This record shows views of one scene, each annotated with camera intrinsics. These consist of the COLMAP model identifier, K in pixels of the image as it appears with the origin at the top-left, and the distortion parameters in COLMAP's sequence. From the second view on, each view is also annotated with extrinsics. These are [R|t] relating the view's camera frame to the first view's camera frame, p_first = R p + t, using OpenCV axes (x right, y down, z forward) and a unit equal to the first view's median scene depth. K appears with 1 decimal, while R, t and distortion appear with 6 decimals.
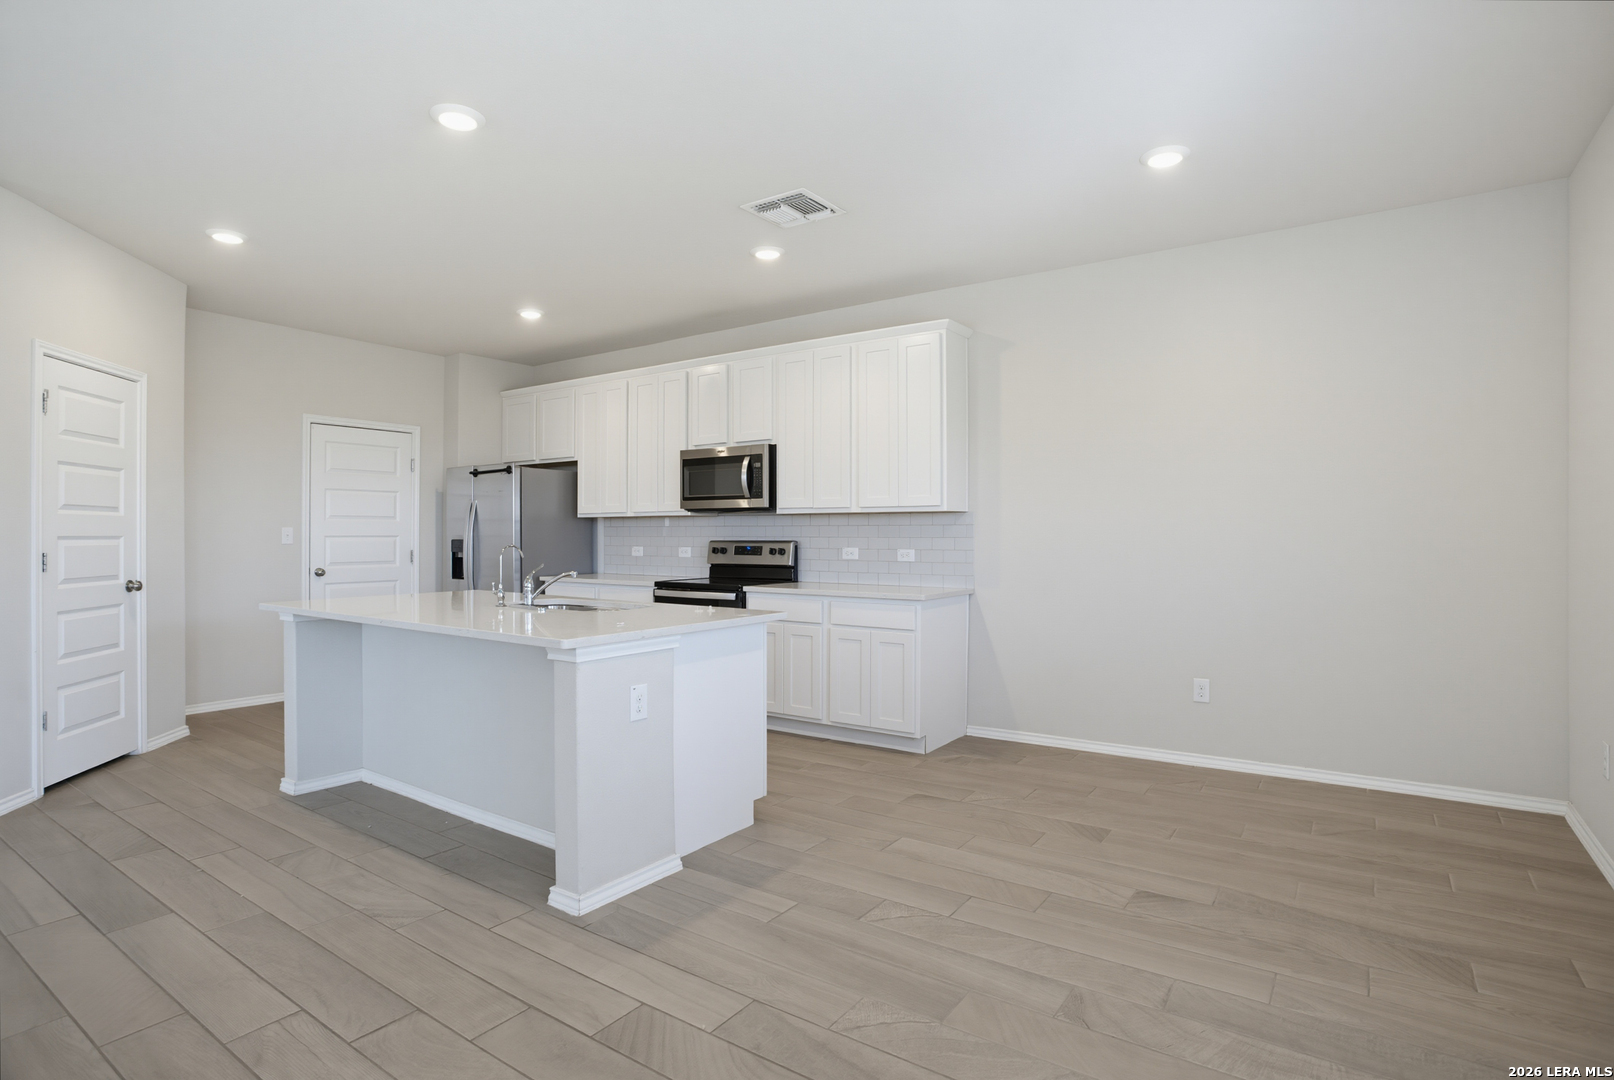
lens RADIAL K [[832.4, 0, 806.0], [0, 832.4, 532.7], [0, 0, 1]] dist [-0.079670, 0.040715]
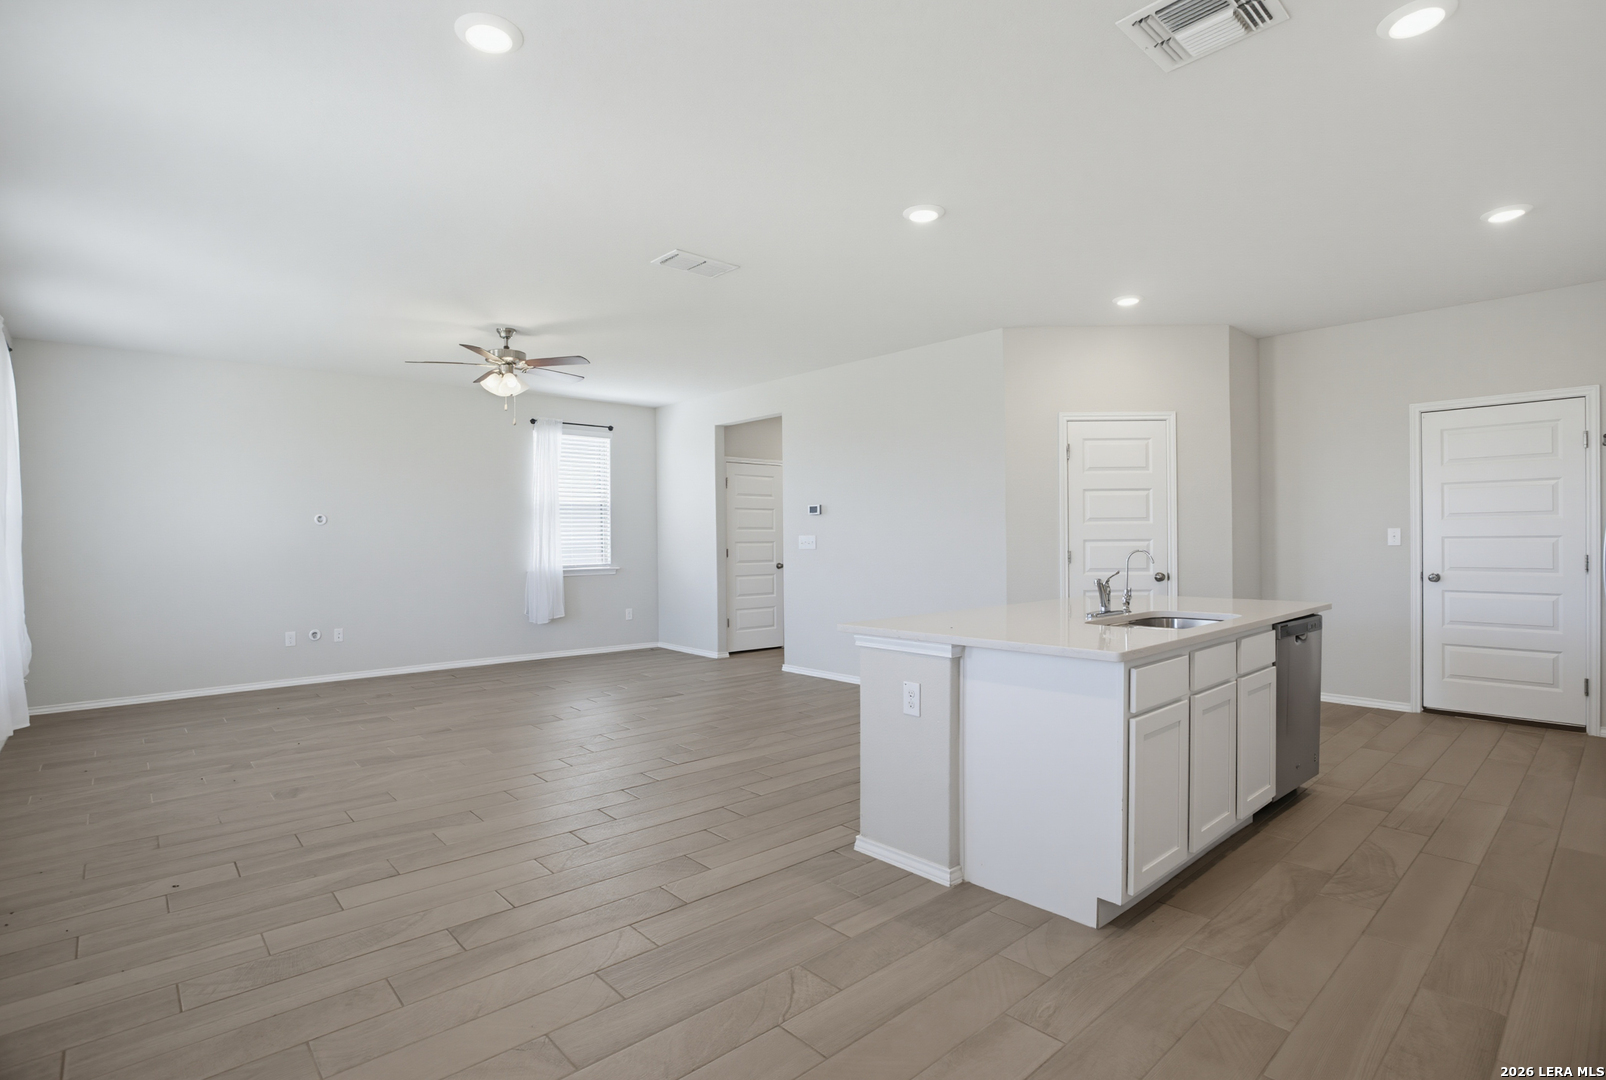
lens RADIAL K [[793.6, 0, 788.3], [0, 793.6, 543.3], [0, 0, 1]] dist [-0.078140, 0.029922]
pose [[-0.239513, 0.006693, -0.970870, 0.433309], [0.011342, 0.999927, 0.004095, -0.000376], [0.970827, -0.010031, -0.239572, 0.575089]]
